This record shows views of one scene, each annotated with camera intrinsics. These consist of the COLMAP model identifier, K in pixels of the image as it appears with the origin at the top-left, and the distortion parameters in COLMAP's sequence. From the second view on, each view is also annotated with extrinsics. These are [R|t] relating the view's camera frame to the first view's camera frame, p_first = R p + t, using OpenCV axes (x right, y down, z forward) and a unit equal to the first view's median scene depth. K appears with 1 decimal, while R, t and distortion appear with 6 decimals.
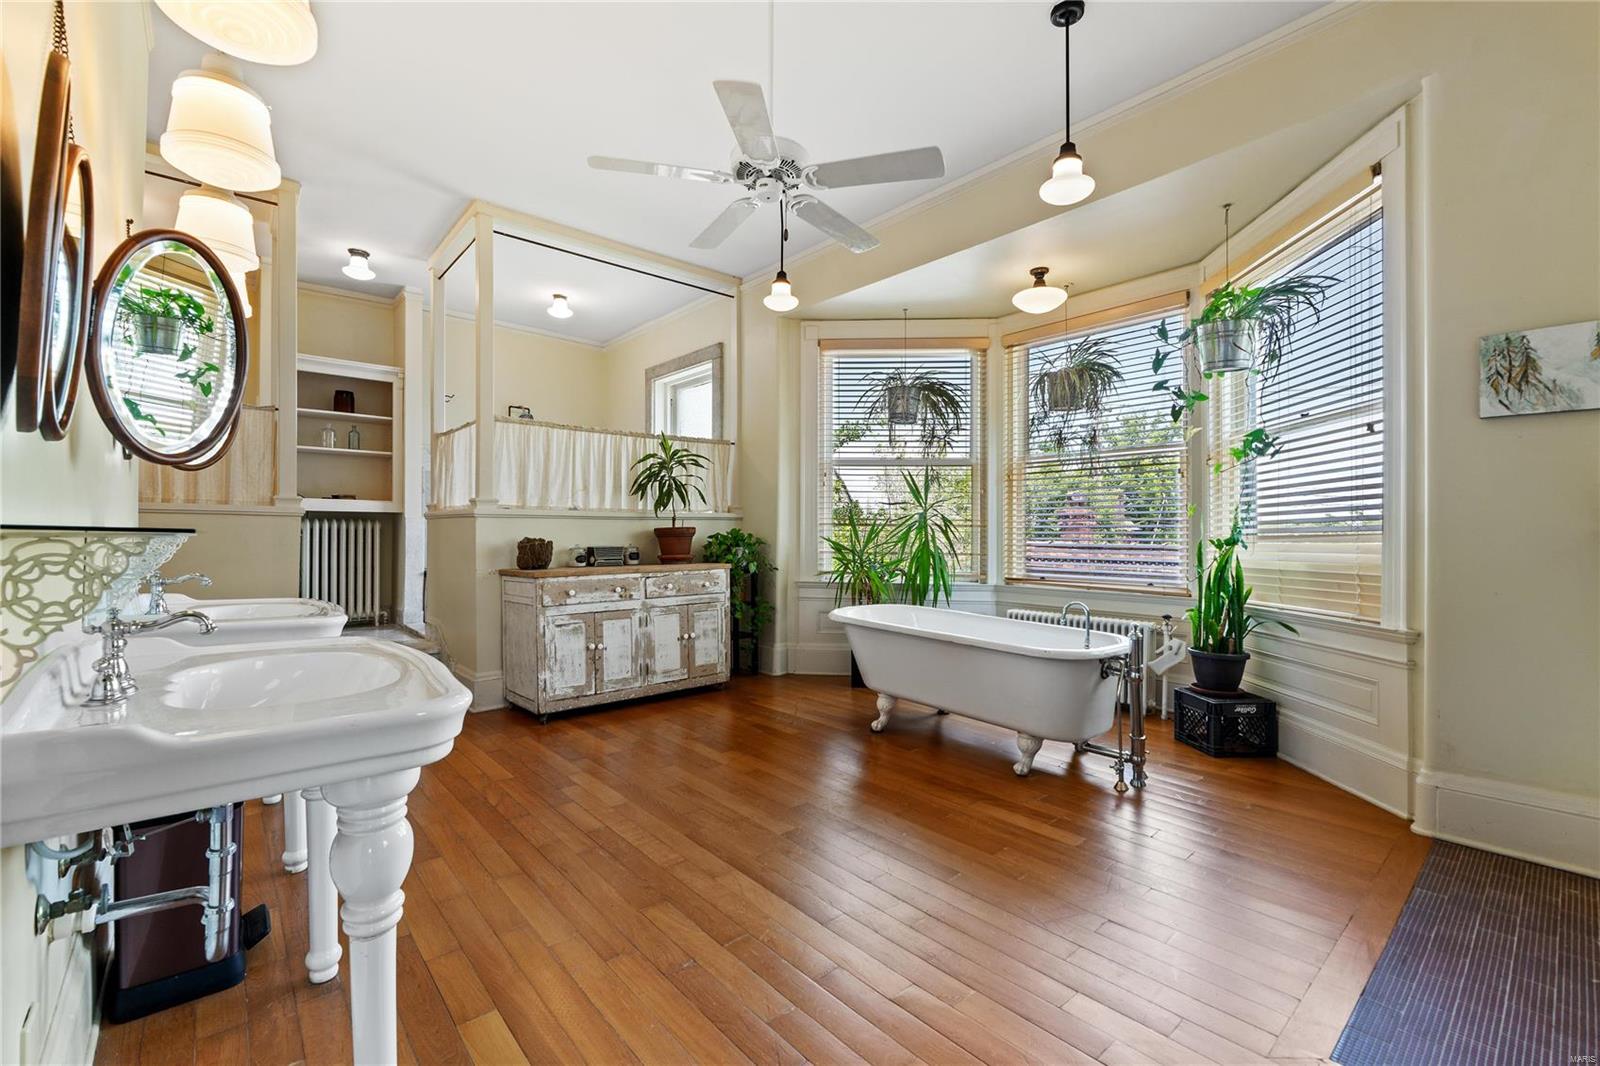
lens RADIAL K [[674.2, 0, 800.6], [0, 674.2, 532.8], [0, 0, 1]] dist [-0.011306, 0.000317]
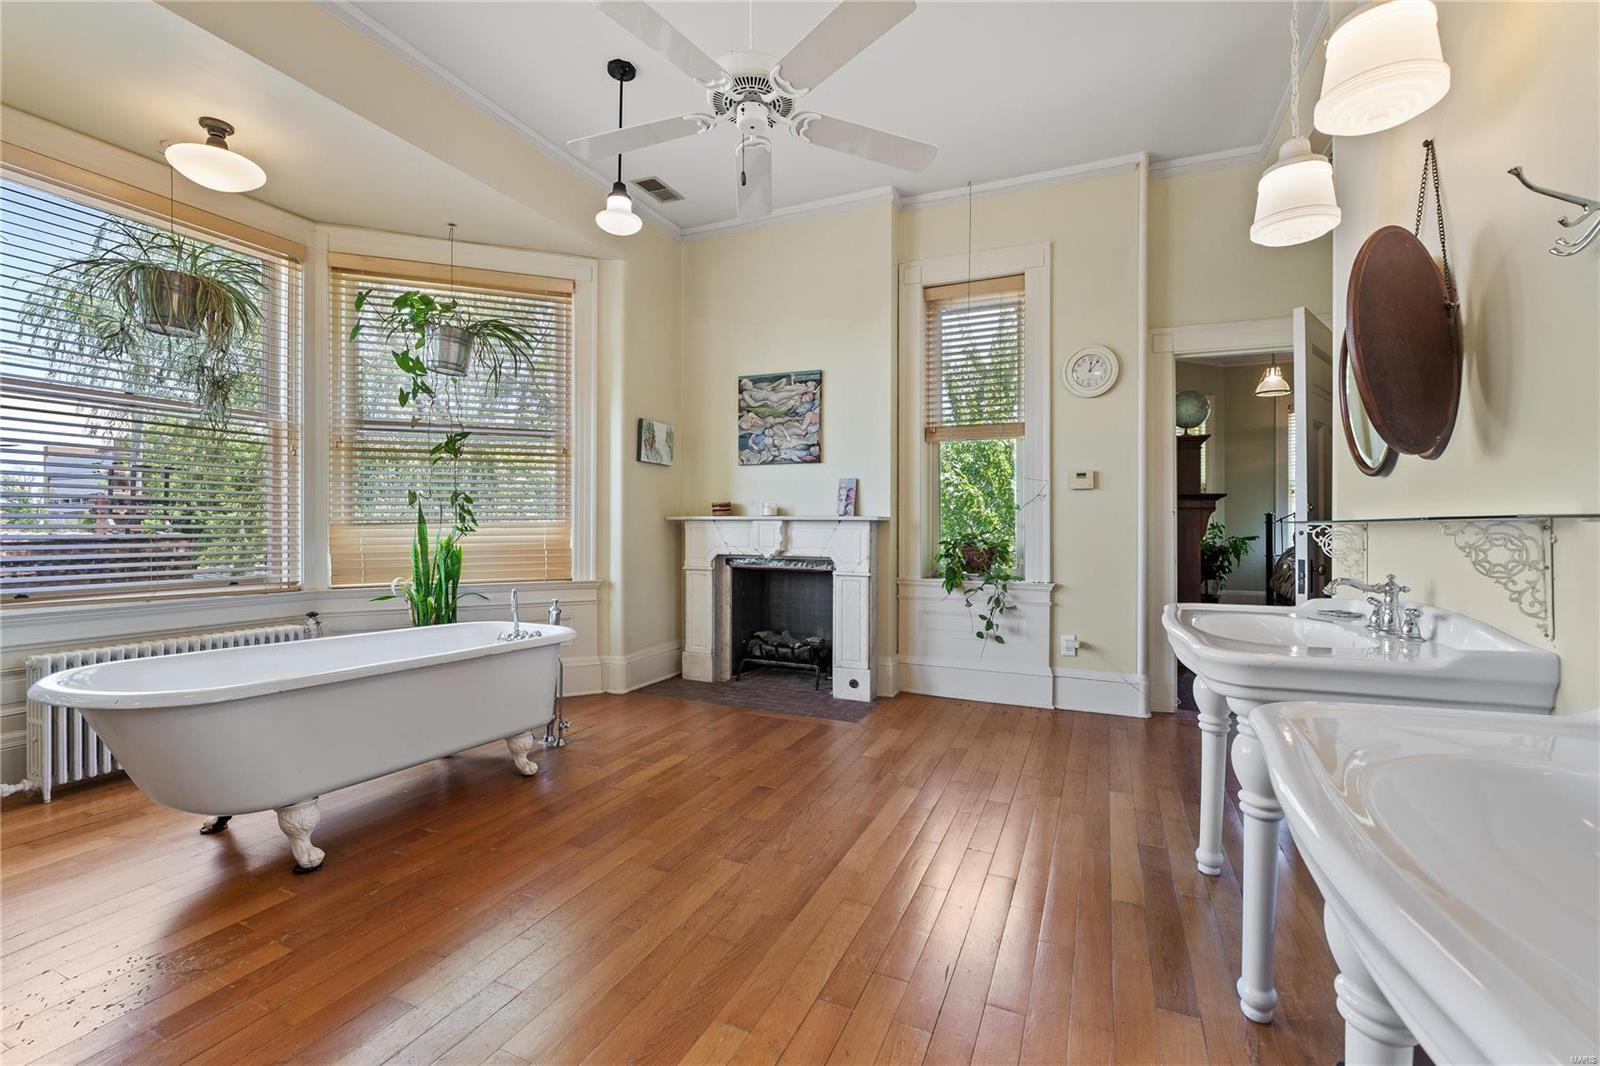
lens RADIAL K [[674.2, 0, 803.0], [0, 674.2, 527.1], [0, 0, 1]] dist [-0.011306, 0.000317]
pose [[-0.434182, 0.000816, 0.900825, -0.804468], [-0.004004, 0.999988, -0.002836, 0.018053], [-0.900816, -0.004839, -0.434173, 1.250782]]
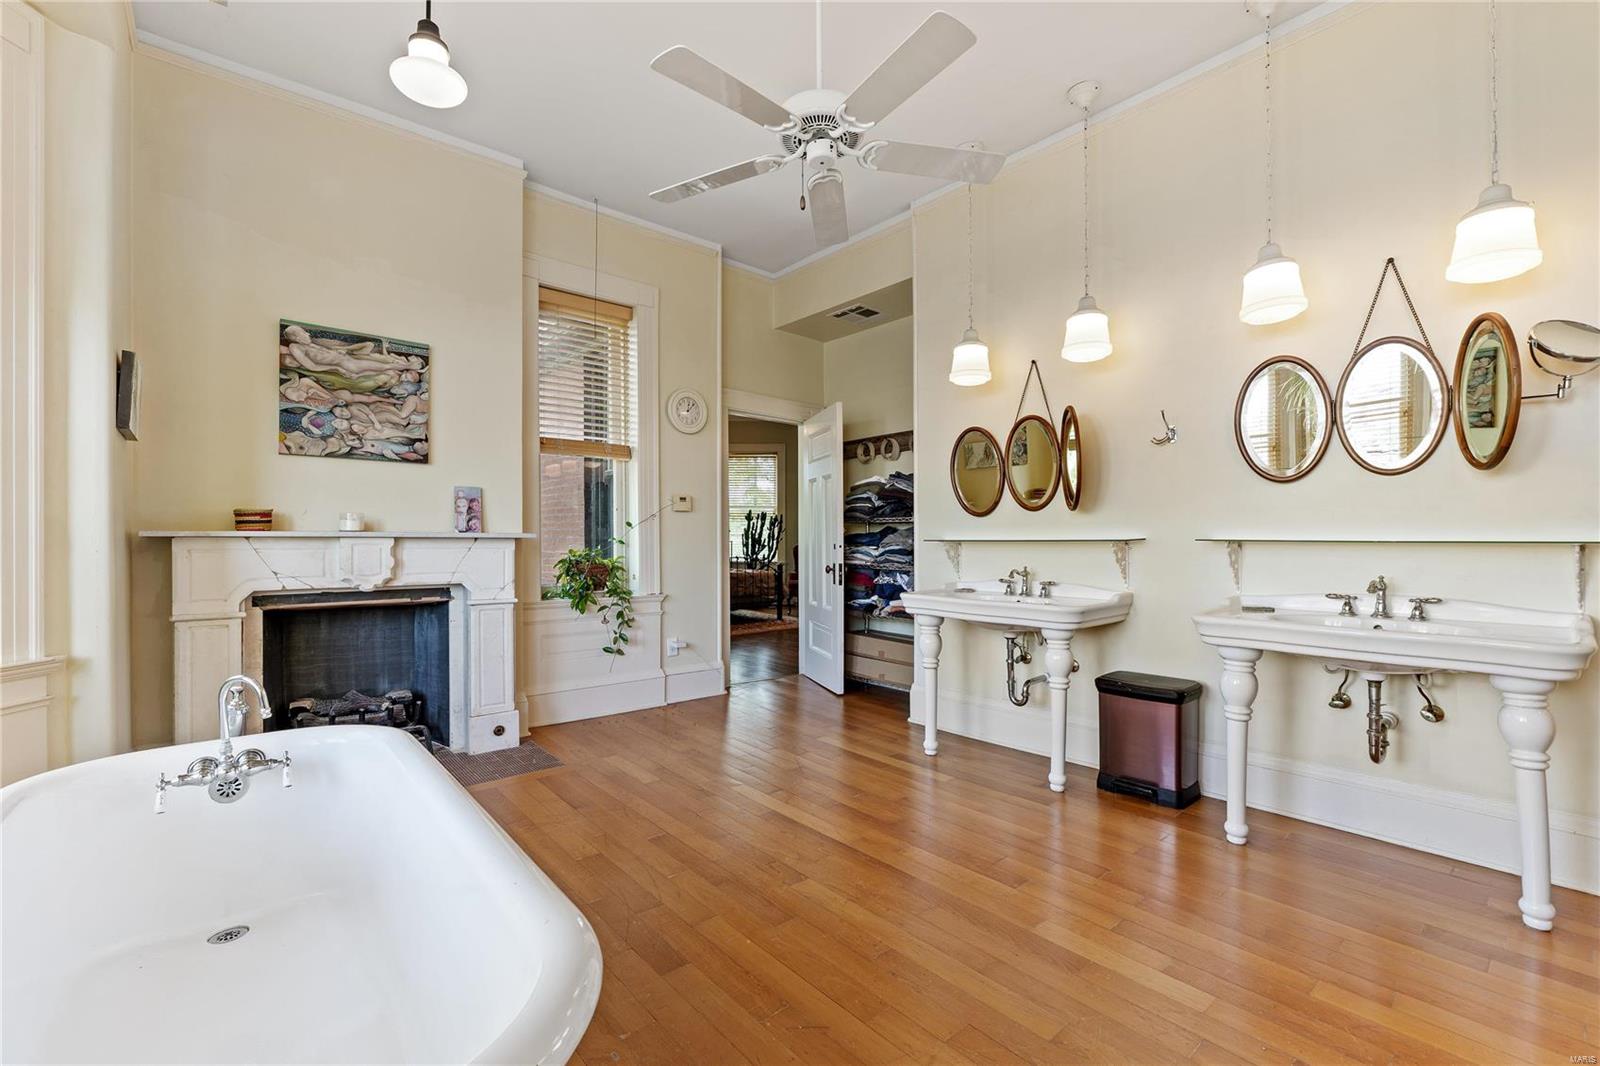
lens RADIAL K [[674.2, 0, 800.6], [0, 674.2, 539.3], [0, 0, 1]] dist [-0.011306, 0.000317]
pose [[-0.999988, 0.004925, -0.000567, -0.016783], [0.004927, 0.999985, -0.002549, 0.006054], [0.000554, -0.002551, -0.999997, 1.802016]]
